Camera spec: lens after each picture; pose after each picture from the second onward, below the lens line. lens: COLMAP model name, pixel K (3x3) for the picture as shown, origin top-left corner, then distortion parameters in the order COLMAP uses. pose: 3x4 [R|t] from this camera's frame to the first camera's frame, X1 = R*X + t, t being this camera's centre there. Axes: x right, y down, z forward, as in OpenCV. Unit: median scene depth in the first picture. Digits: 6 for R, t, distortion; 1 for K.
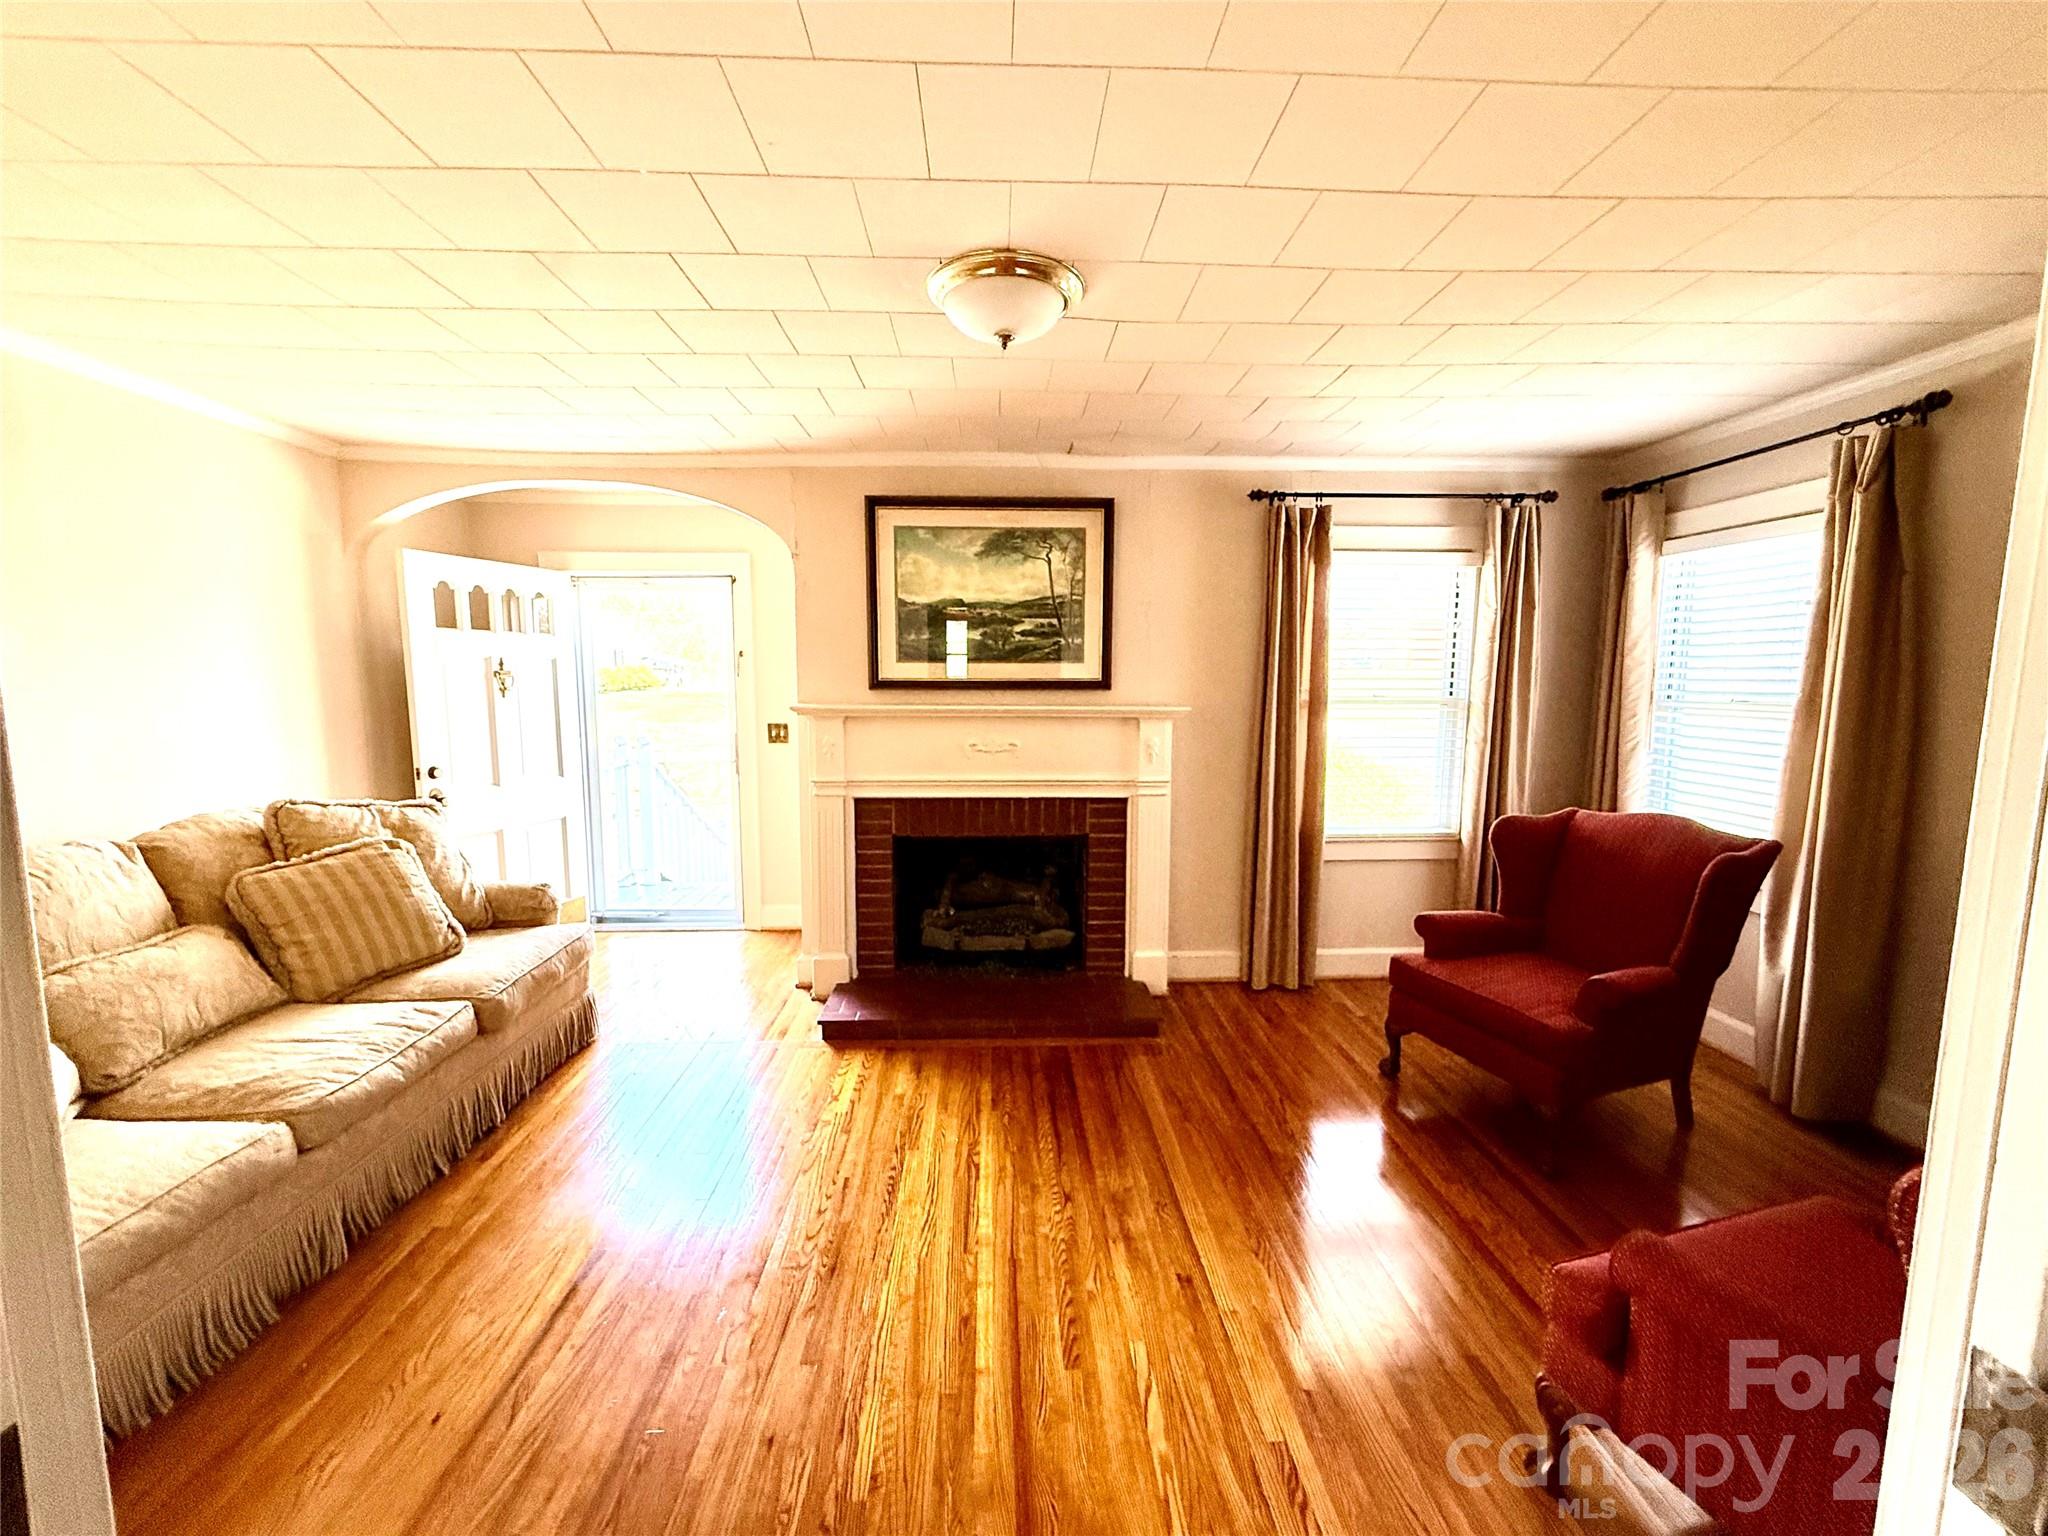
lens RADIAL K [[832.6, 0, 1024.0], [0, 832.6, 768.0], [0, 0, 1]] dist [0.000391, 0.000081]
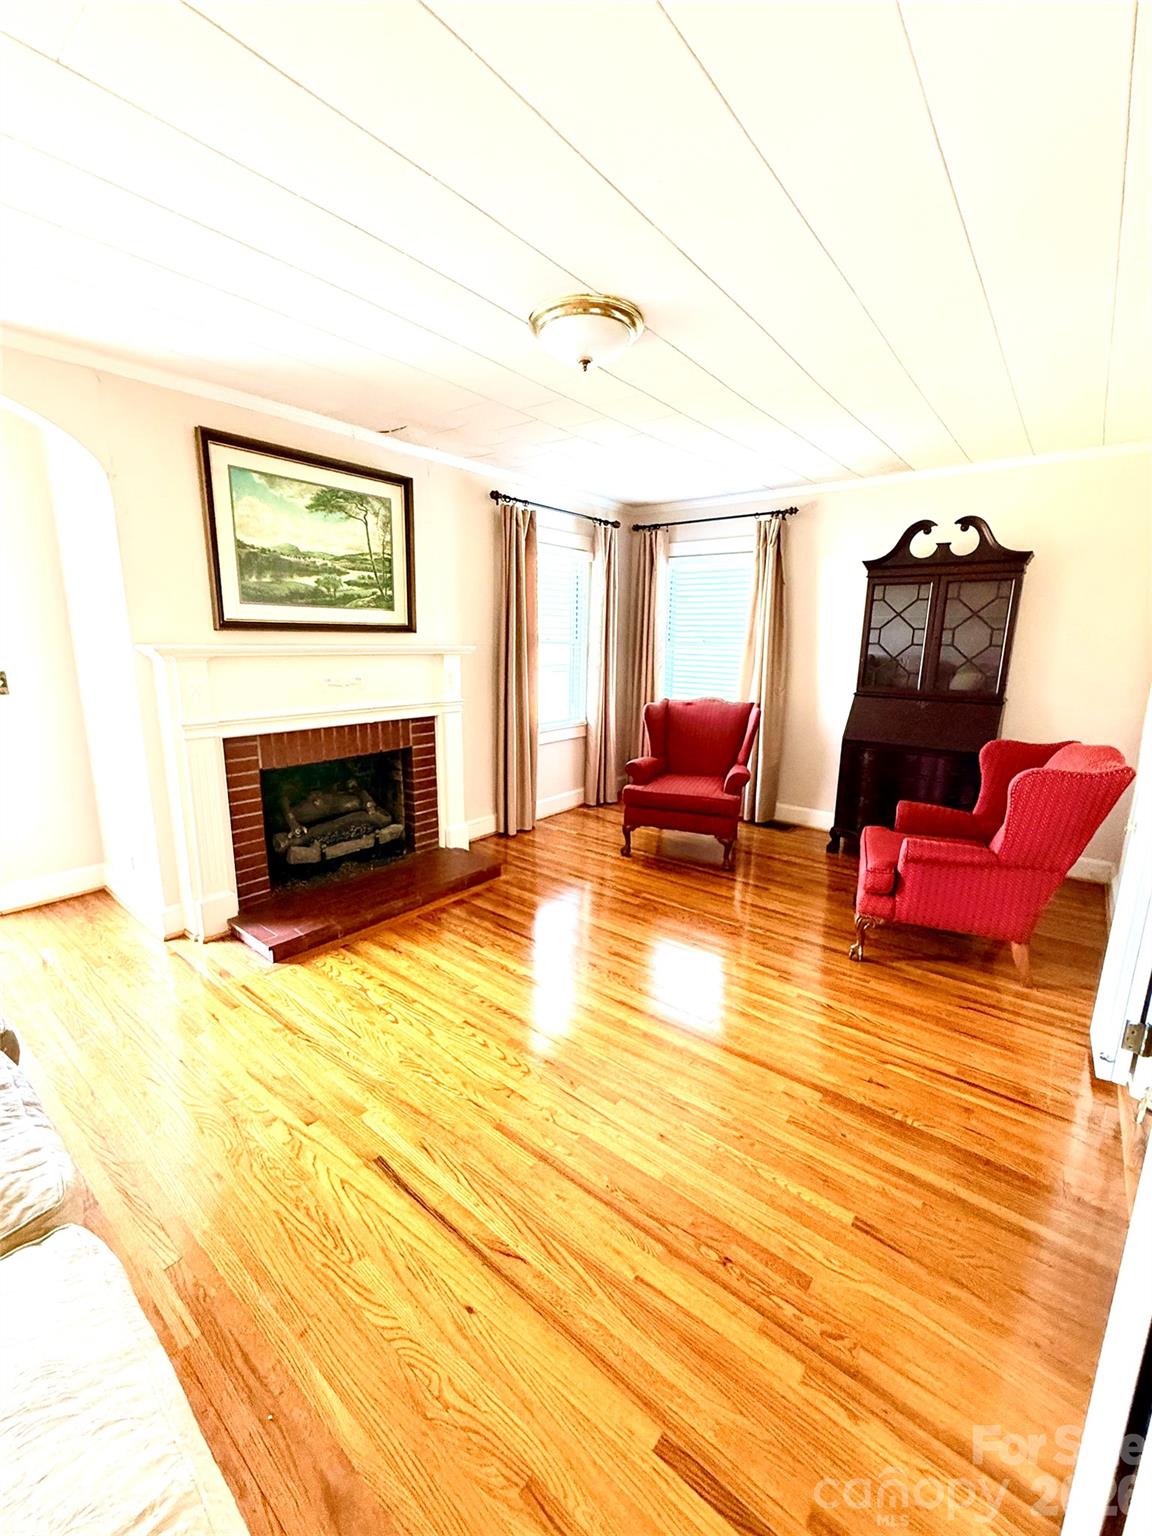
lens RADIAL K [[624.4, 0, 576.6], [0, 624.4, 763.5], [0, 0, 1]] dist [0.000391, 0.000081]
pose [[0.658419, -0.143362, 0.738872, -0.479471], [0.071259, 0.989156, 0.128425, -0.000360], [-0.749271, -0.031906, 0.661495, 0.170781]]
